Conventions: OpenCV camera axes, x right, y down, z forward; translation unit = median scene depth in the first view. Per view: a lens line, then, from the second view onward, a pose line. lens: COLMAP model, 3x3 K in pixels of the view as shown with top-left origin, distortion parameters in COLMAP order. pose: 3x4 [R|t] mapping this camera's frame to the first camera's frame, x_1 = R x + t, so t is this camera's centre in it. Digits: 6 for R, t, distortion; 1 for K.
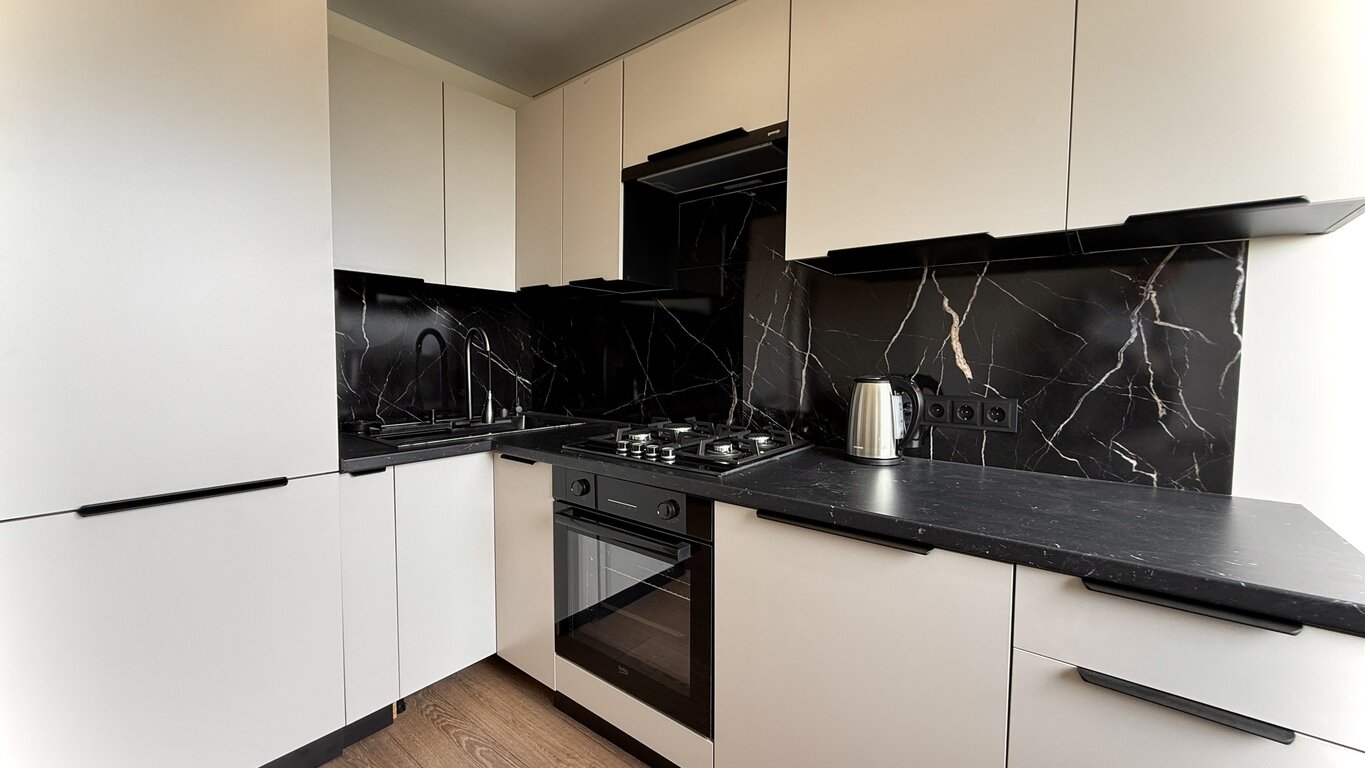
lens RADIAL K [[543.4, 0, 675.2], [0, 543.4, 380.7], [0, 0, 1]] dist [-0.000770, 0.000034]
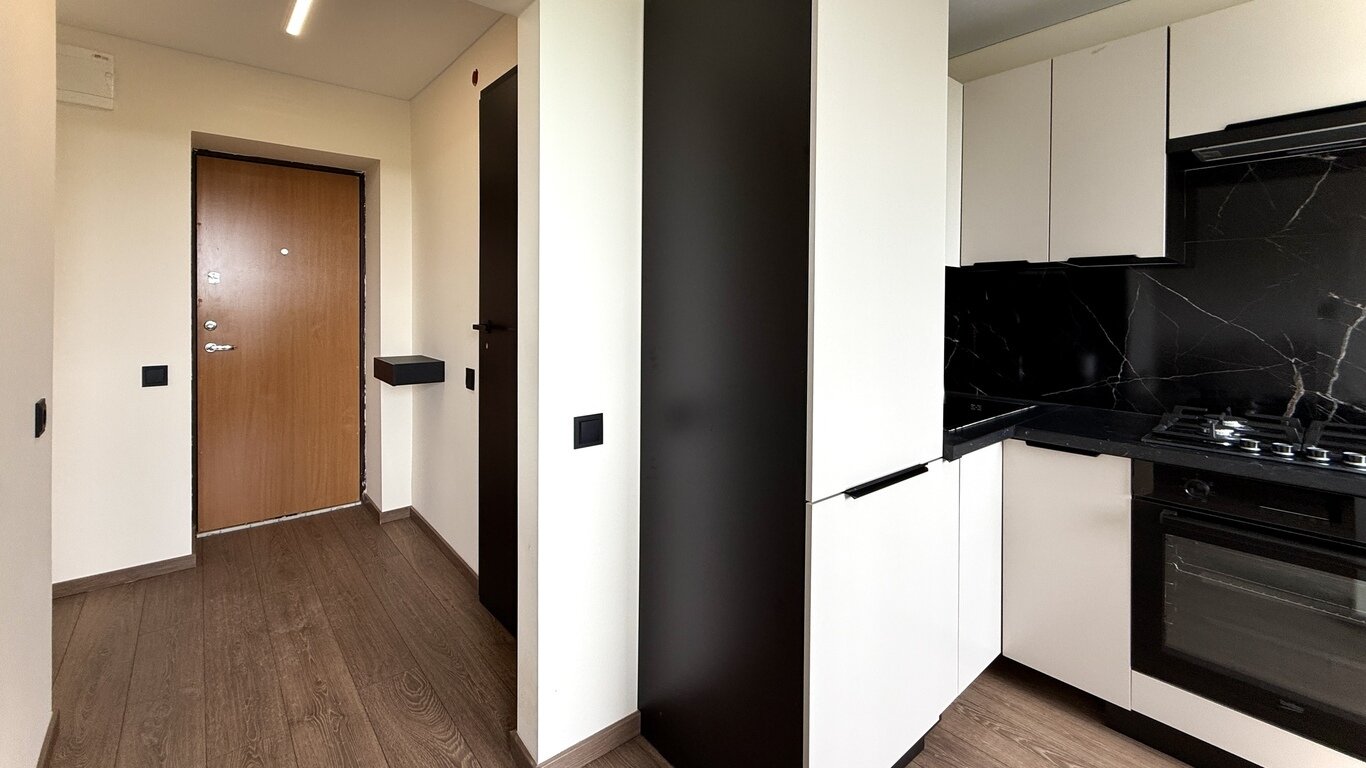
lens RADIAL K [[563.0, 0, 648.2], [0, 563.0, 306.0], [0, 0, 1]] dist [0.000829, 0.000230]
pose [[0.978392, 0.003182, -0.206736, -0.796392], [-0.014715, 0.998418, -0.054270, -0.039109], [0.206236, 0.056139, 0.976890, -0.116741]]
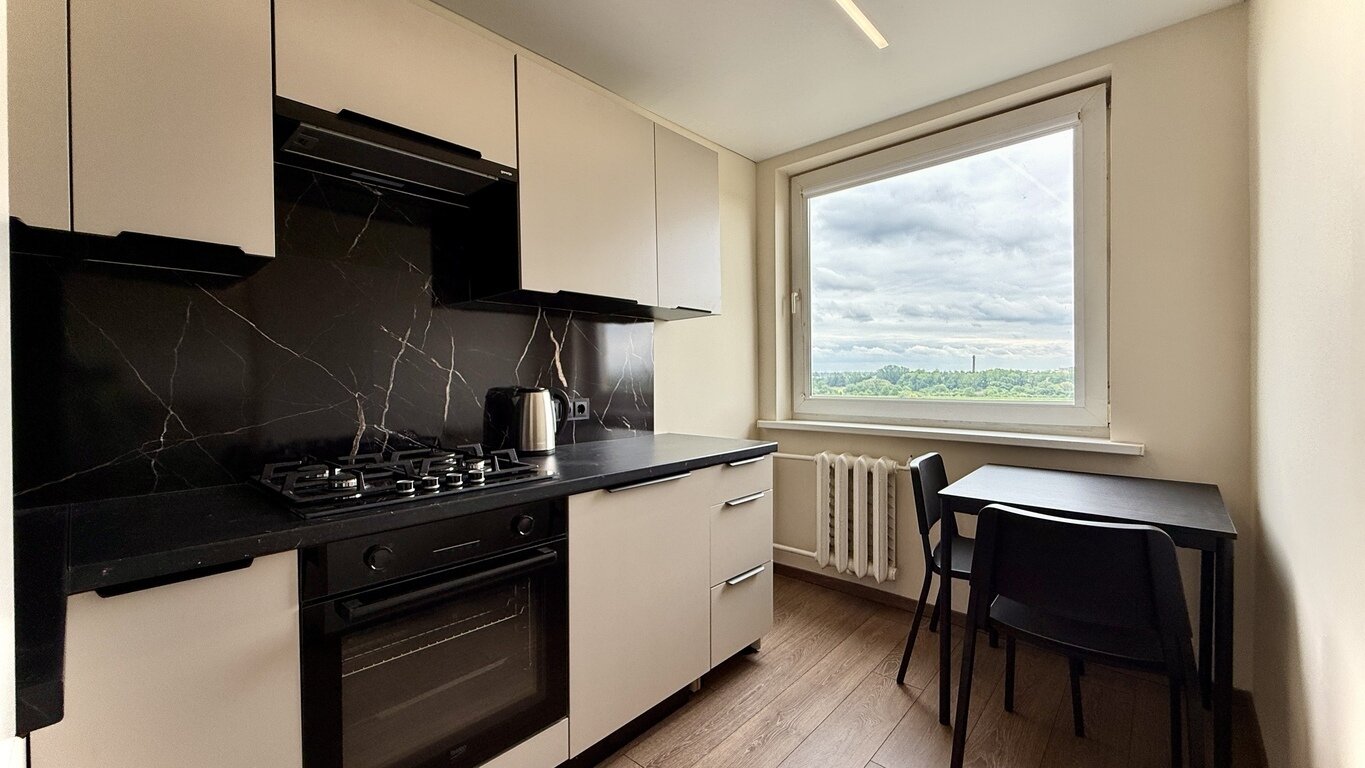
lens RADIAL K [[543.4, 0, 675.2], [0, 543.4, 380.7], [0, 0, 1]] dist [-0.000770, 0.000034]
pose [[0.063001, -0.012314, 0.997937, -0.766002], [0.063772, 0.997930, 0.008288, -0.011600], [-0.995974, 0.063118, 0.063656, 0.503849]]
